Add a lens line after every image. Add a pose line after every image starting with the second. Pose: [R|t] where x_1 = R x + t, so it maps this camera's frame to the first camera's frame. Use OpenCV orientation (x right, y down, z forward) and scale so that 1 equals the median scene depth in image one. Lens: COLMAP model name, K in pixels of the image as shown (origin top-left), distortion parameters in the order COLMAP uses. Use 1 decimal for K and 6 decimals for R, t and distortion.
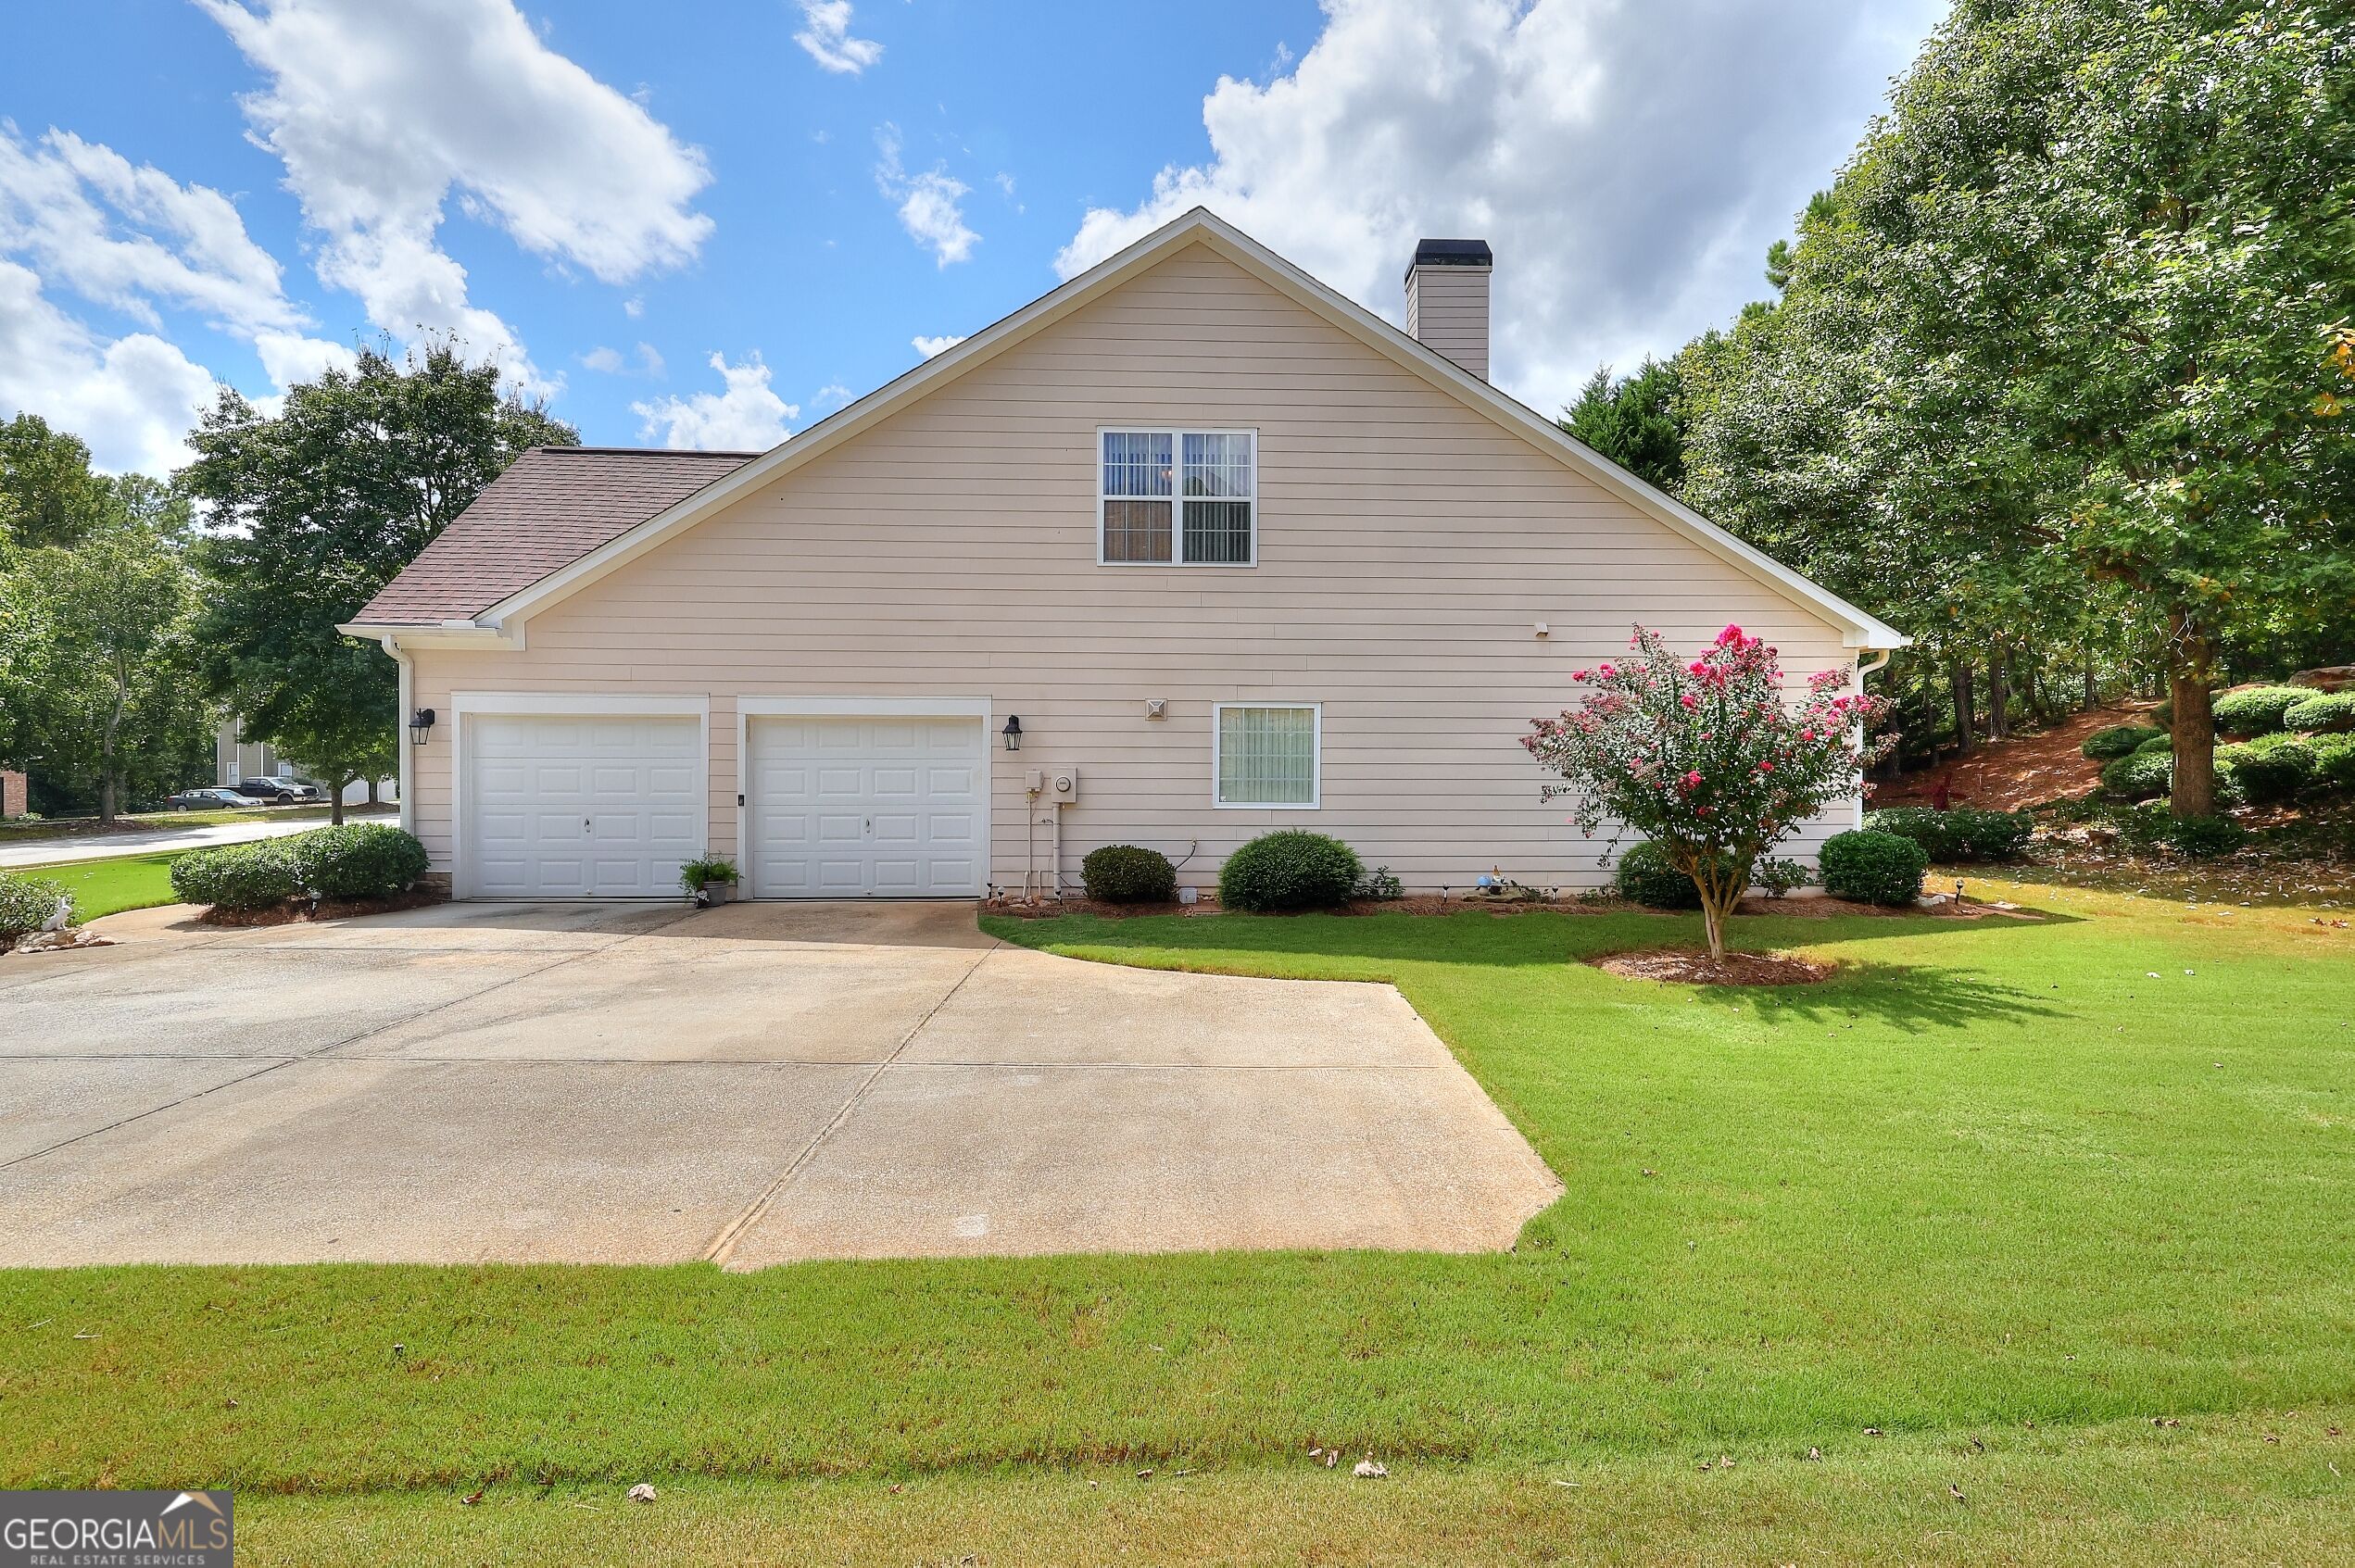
lens RADIAL K [[1090.6, 0, 1177.7], [0, 1090.6, 775.2], [0, 0, 1]] dist [-0.004167, 0.000661]
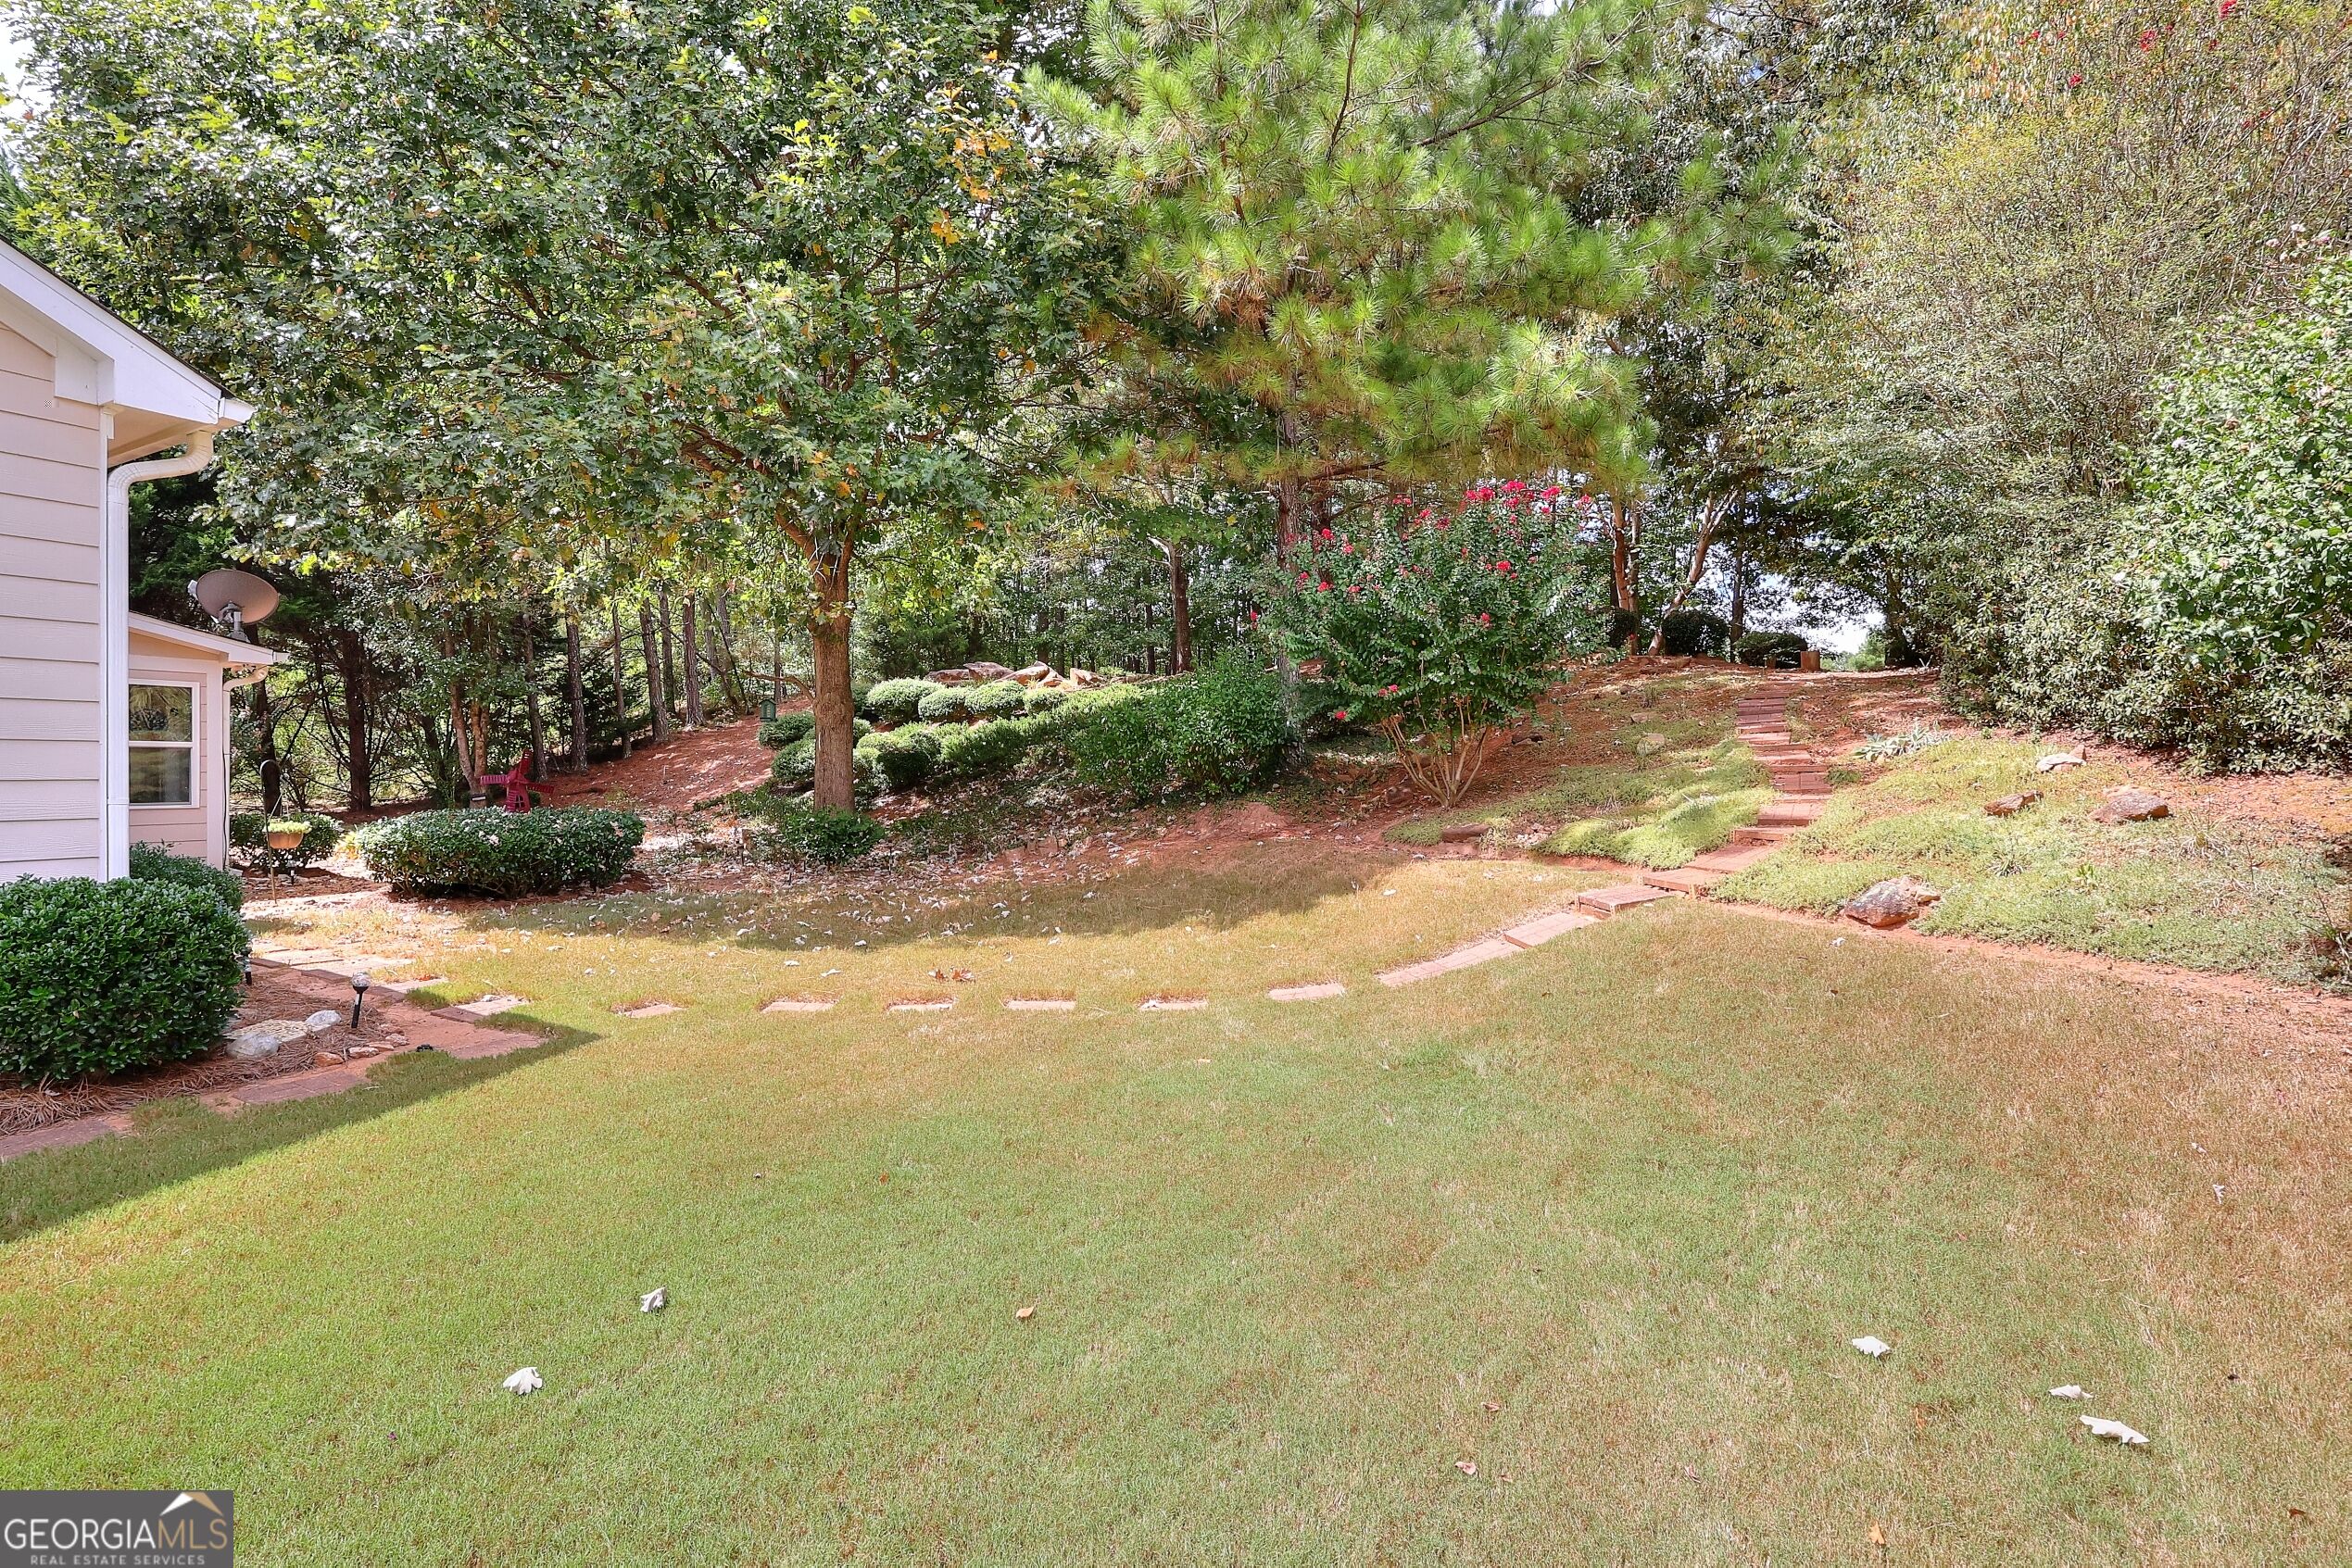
lens RADIAL K [[1089.3, 0, 1176.1], [0, 1089.3, 777.7], [0, 0, 1]] dist [-0.004167, 0.000661]
pose [[0.524197, -0.004789, 0.851584, 0.291849], [0.002451, 0.999989, 0.004114, 0.009072], [-0.851594, -0.000069, 0.524202, 0.275675]]
